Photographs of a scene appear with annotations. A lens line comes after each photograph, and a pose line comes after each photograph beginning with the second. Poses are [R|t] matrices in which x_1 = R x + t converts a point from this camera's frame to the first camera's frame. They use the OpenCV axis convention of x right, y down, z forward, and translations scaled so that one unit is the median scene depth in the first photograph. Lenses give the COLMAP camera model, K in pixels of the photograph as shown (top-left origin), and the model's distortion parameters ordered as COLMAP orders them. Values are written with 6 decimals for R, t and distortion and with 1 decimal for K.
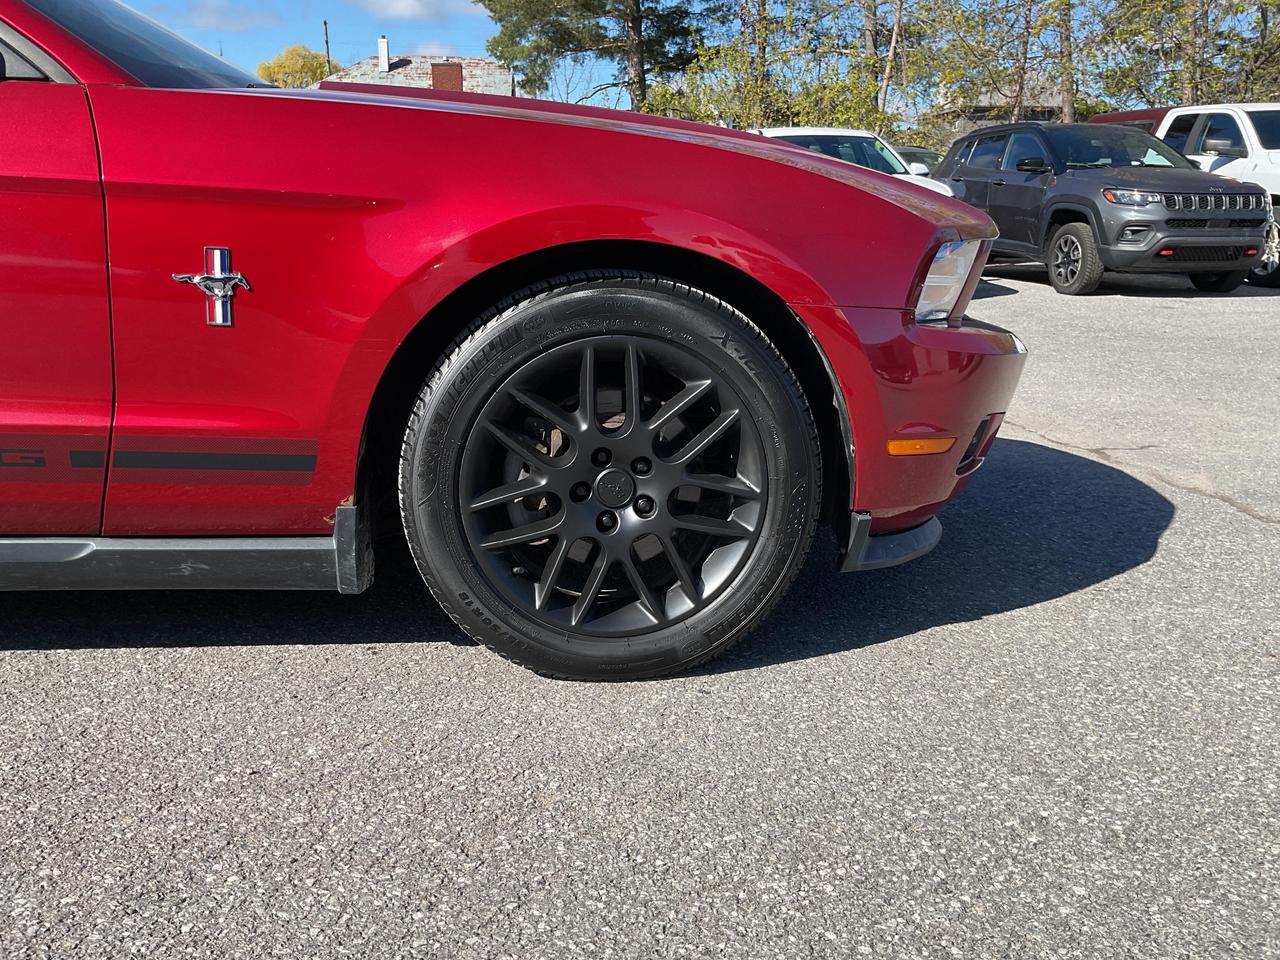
lens RADIAL K [[1072.1, 0, 645.9], [0, 1072.1, 486.2], [0, 0, 1]] dist [0.028956, -0.073080]
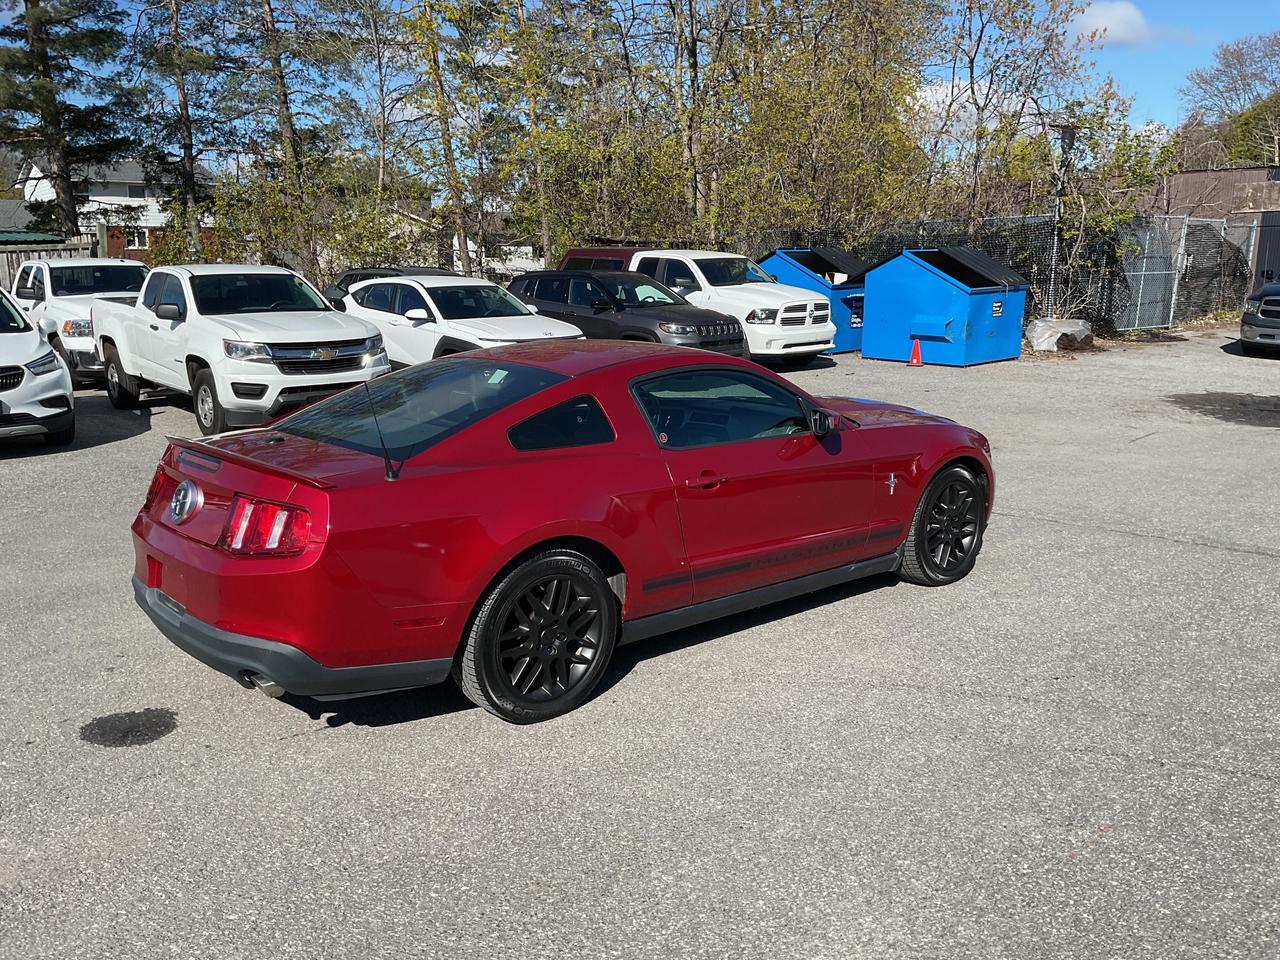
lens RADIAL K [[1072.1, 0, 636.4], [0, 1072.1, 474.3], [0, 0, 1]] dist [0.028956, -0.073080]
pose [[0.810984, -0.119299, 0.572776, -0.535672], [0.150547, 0.988576, -0.007254, -0.054734], [-0.565367, 0.092112, 0.819680, -0.245852]]
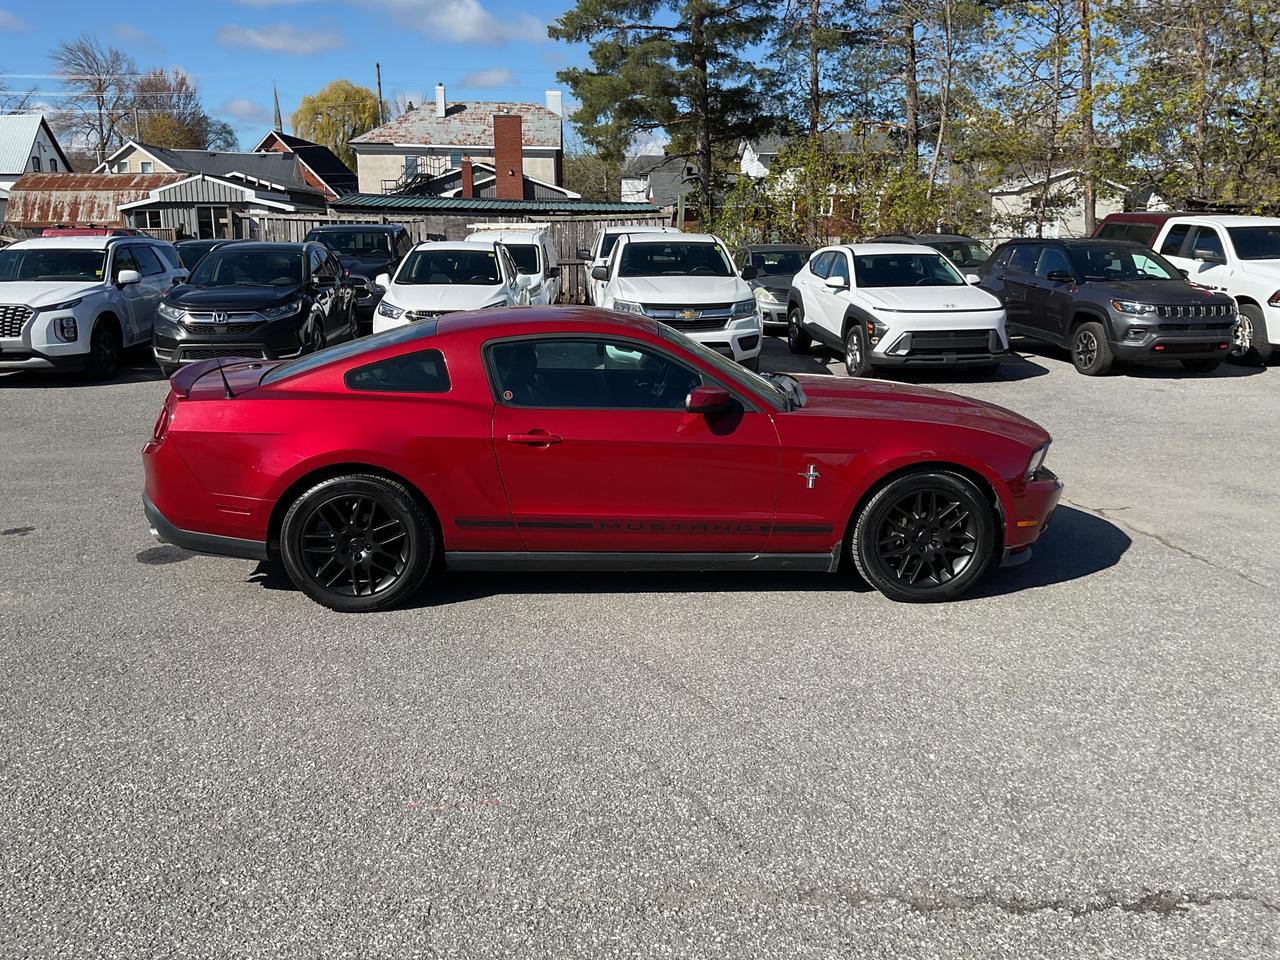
lens RADIAL K [[1072.1, 0, 634.9], [0, 1072.1, 485.4], [0, 0, 1]] dist [0.028956, -0.073080]
pose [[0.999589, 0.002132, -0.028603, -0.144538], [-0.002622, 0.999850, -0.017119, -0.017344], [0.028562, 0.017187, 0.999444, -0.386765]]
